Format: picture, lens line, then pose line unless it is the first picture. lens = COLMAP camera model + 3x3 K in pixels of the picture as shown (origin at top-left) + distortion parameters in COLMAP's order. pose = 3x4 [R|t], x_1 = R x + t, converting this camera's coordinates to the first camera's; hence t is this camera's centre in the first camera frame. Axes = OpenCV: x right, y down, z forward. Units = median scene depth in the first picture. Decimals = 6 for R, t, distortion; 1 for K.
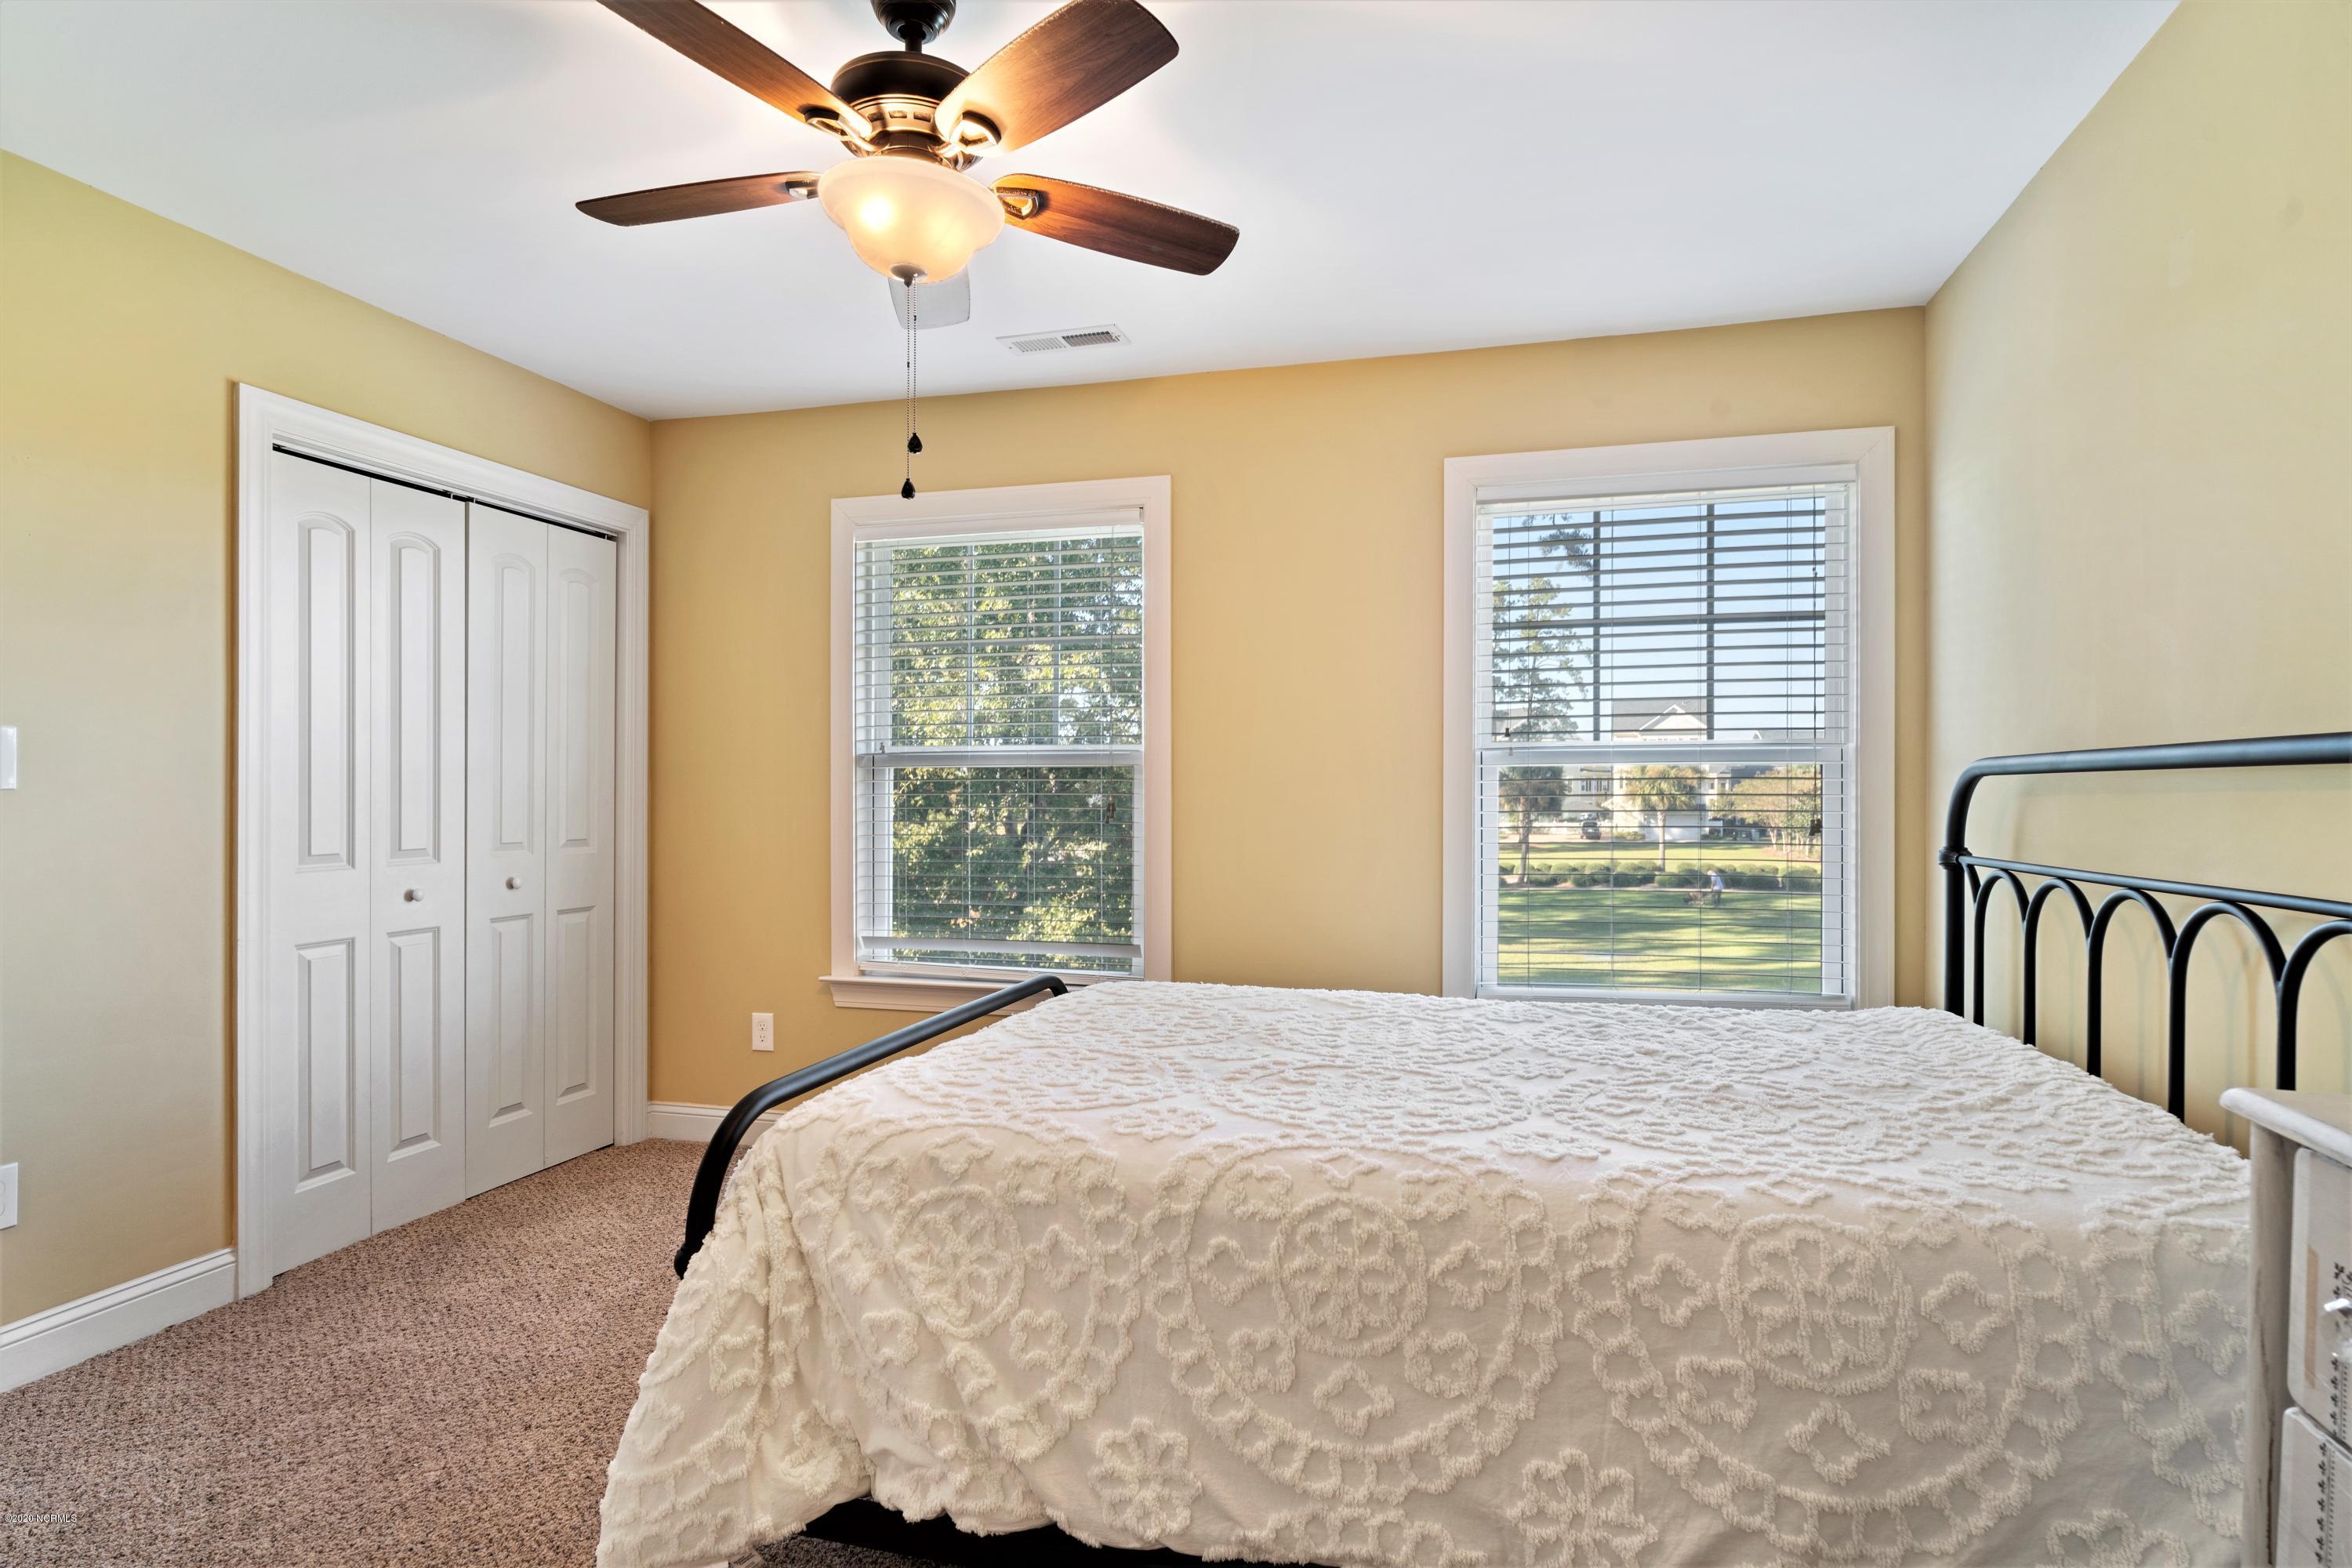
lens RADIAL K [[1228.3, 0, 1187.2], [0, 1228.3, 801.0], [0, 0, 1]] dist [-0.011911, 0.000271]
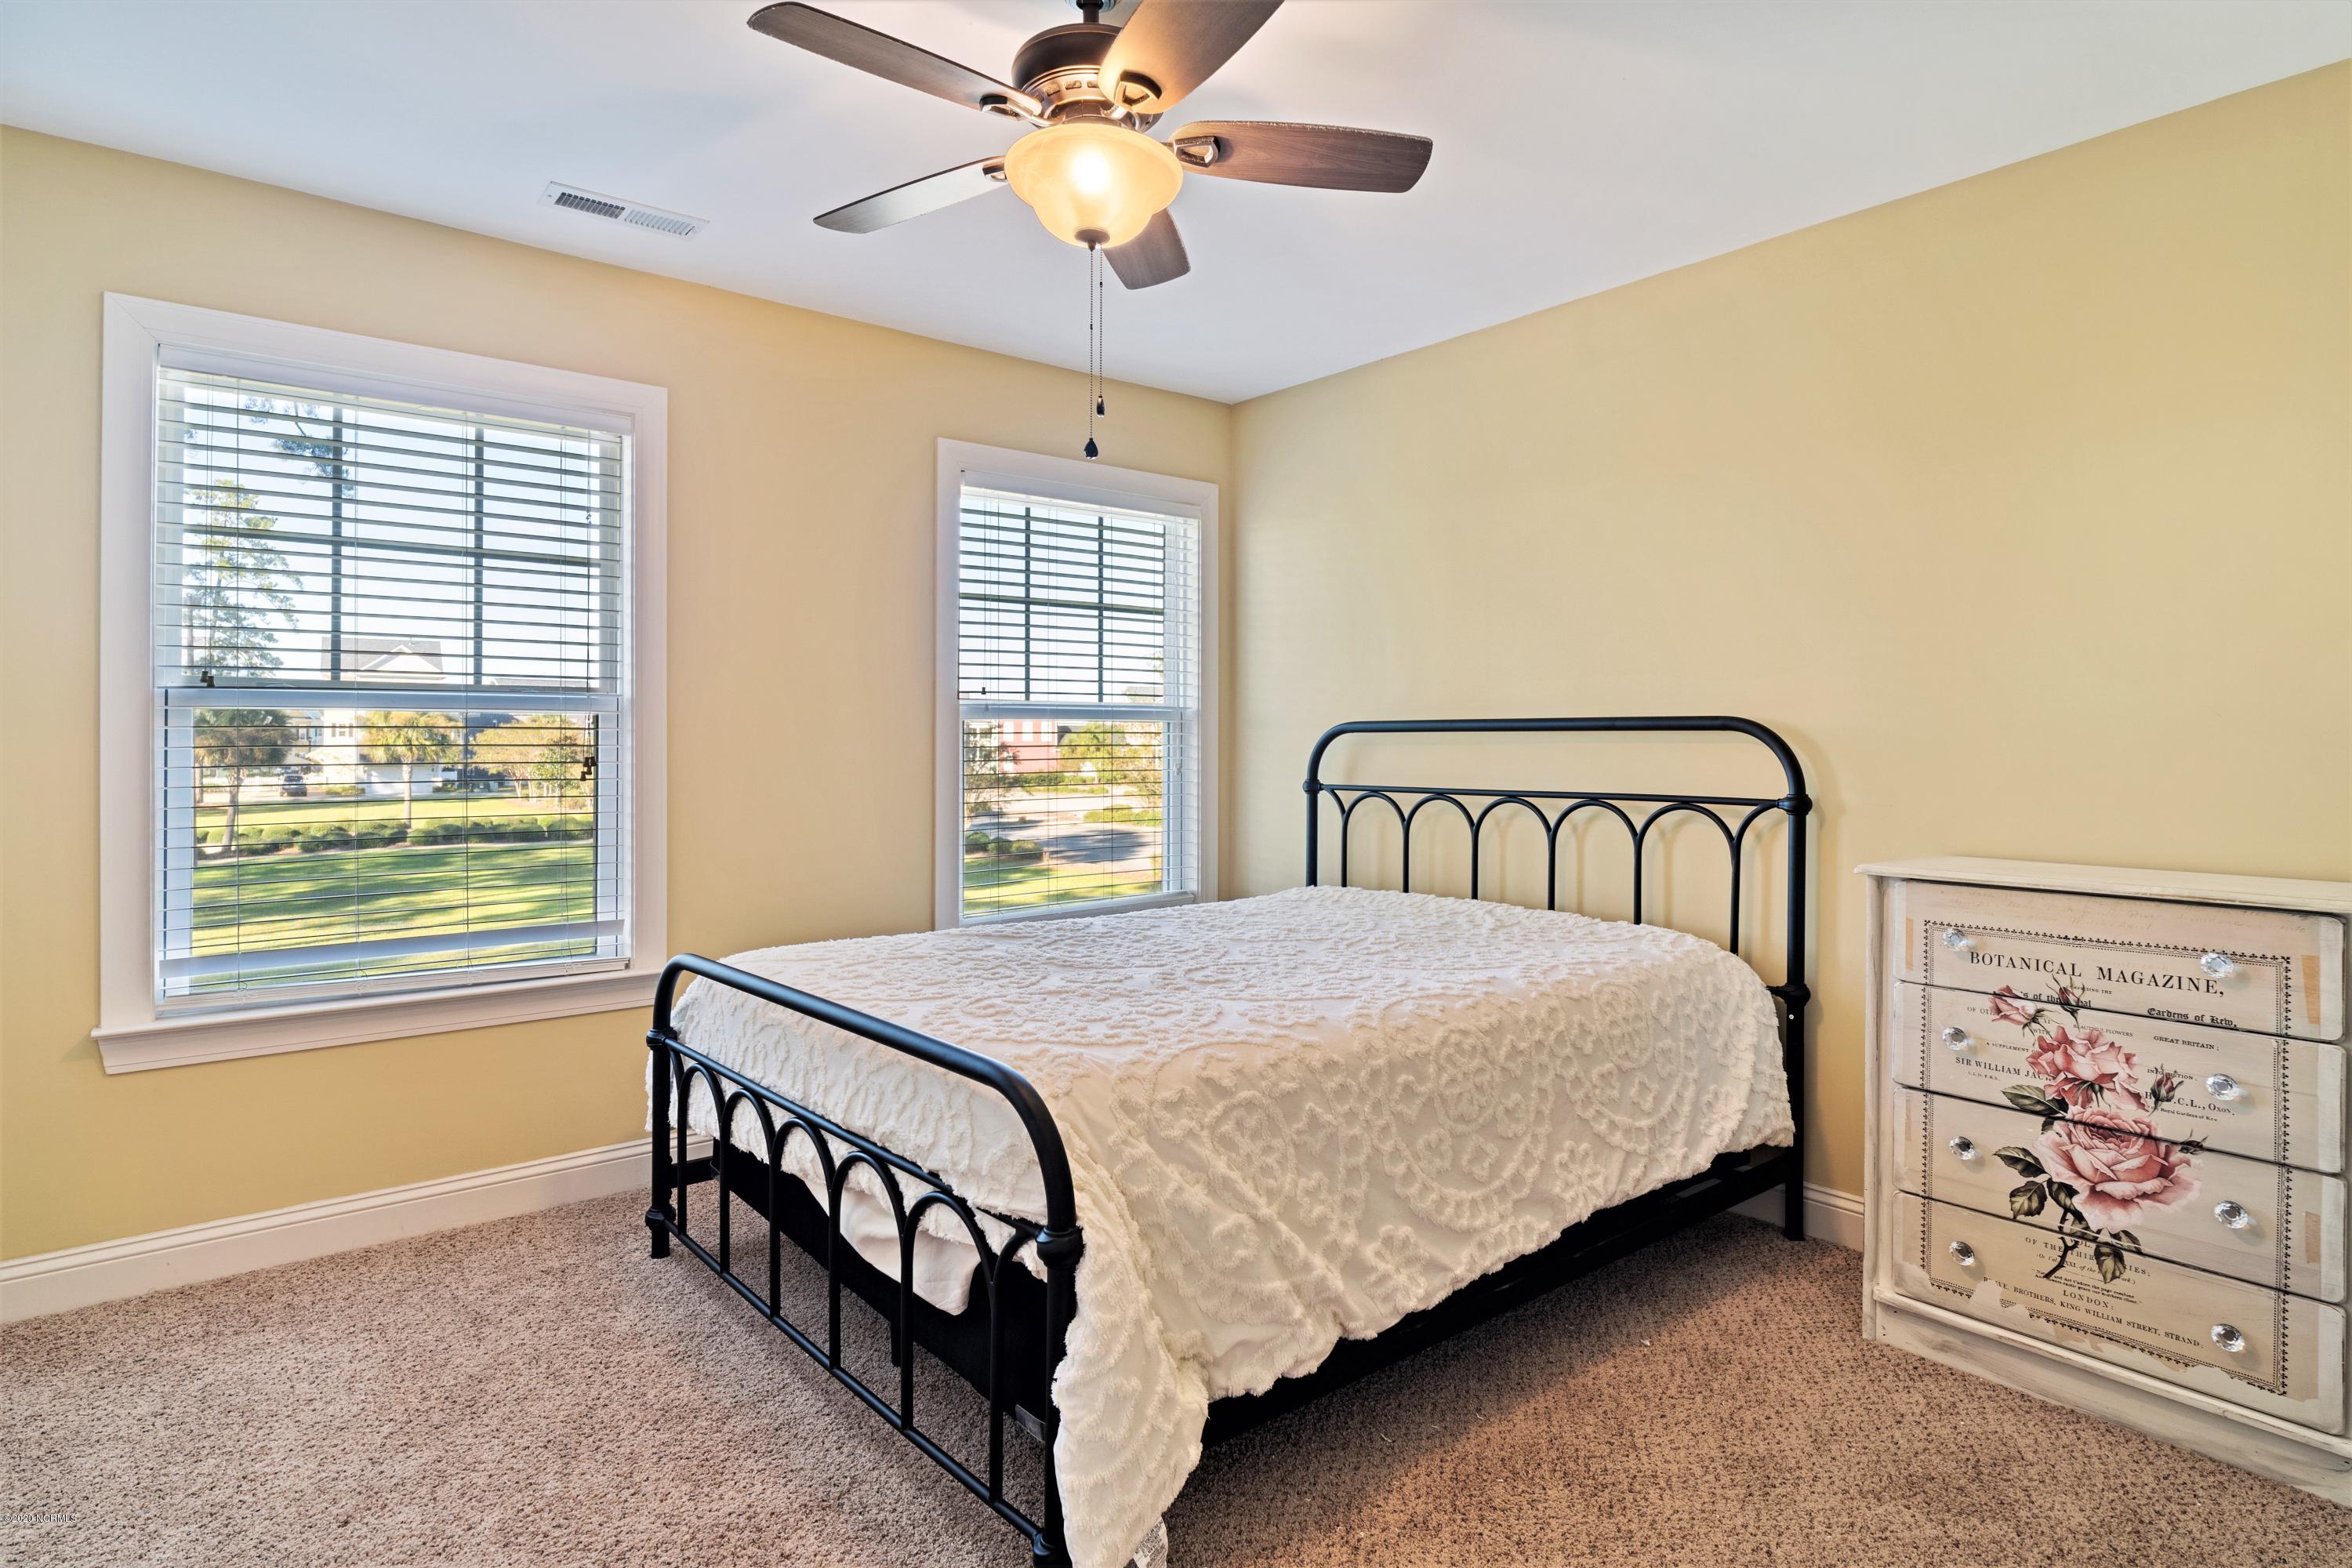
lens RADIAL K [[1272.5, 0, 1177.5], [0, 1272.5, 742.7], [0, 0, 1]] dist [0.001284, -0.000354]
pose [[0.562032, 0.002685, 0.827111, -0.609399], [0.001717, 0.999989, -0.004413, -0.002978], [-0.827113, 0.003901, 0.562021, 0.198701]]
